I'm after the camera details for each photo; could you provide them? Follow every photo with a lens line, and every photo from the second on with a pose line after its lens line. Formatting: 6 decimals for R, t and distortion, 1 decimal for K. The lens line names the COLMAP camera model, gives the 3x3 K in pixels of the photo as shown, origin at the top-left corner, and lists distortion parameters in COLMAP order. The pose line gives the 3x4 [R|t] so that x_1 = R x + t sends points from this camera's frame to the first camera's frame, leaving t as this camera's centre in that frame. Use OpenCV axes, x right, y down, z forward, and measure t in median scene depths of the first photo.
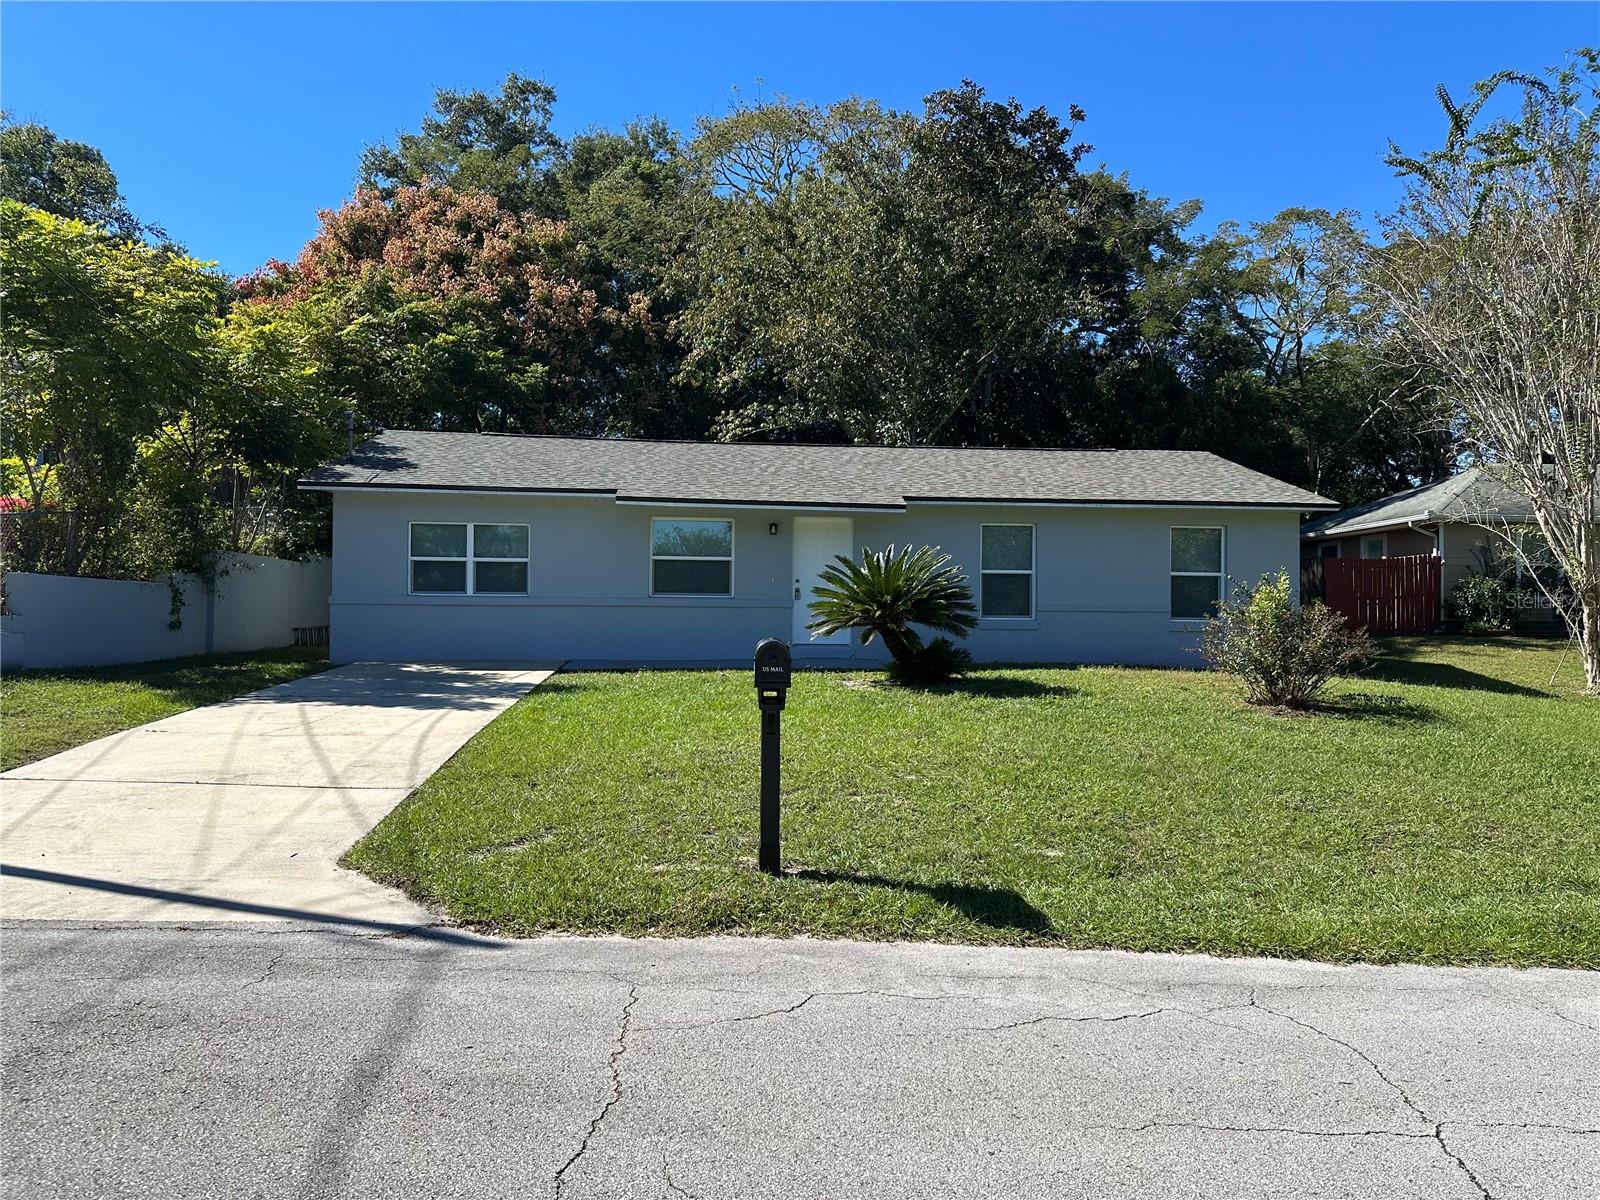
lens RADIAL K [[1113.3, 0, 807.4], [0, 1113.3, 617.3], [0, 0, 1]] dist [0.075841, -0.090787]
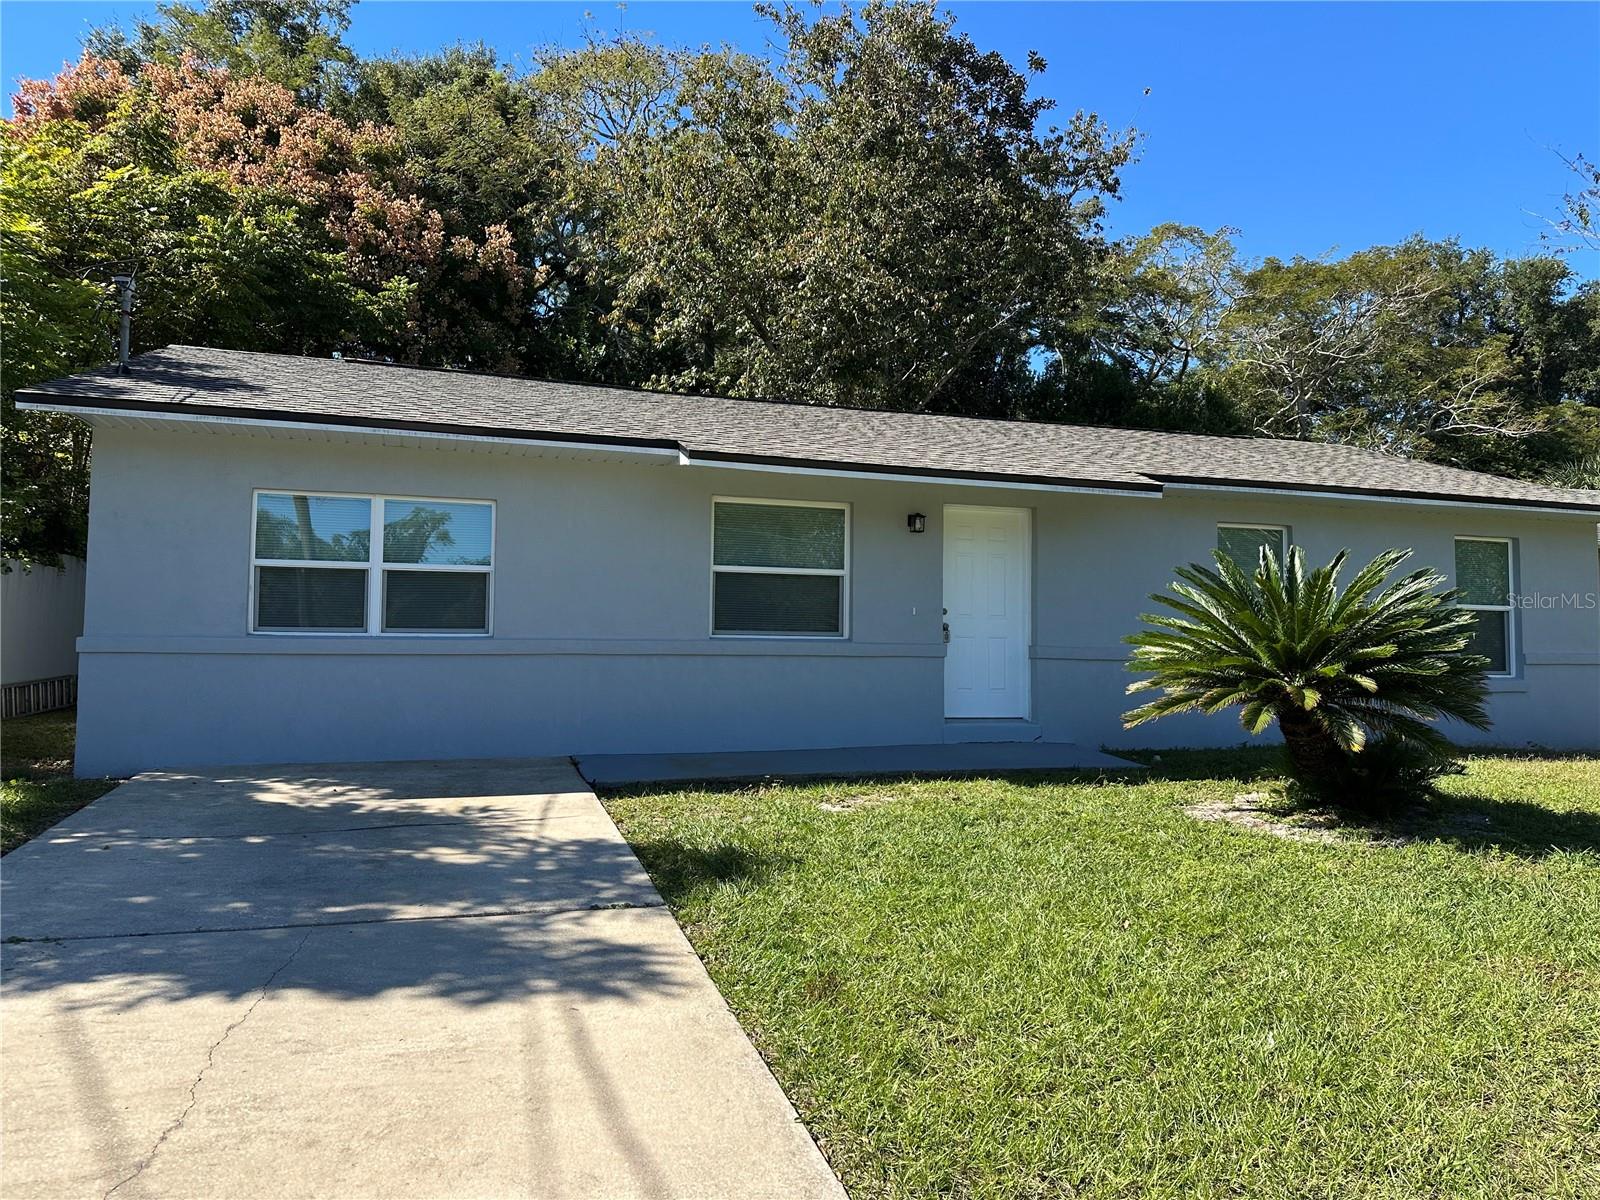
lens RADIAL K [[1113.3, 0, 806.1], [0, 1113.3, 592.8], [0, 0, 1]] dist [0.075841, -0.090787]
pose [[0.975835, 0.012467, 0.218153, -0.139813], [-0.002760, 0.998995, -0.044745, -0.010380], [-0.218491, 0.043062, 0.974888, 0.284104]]
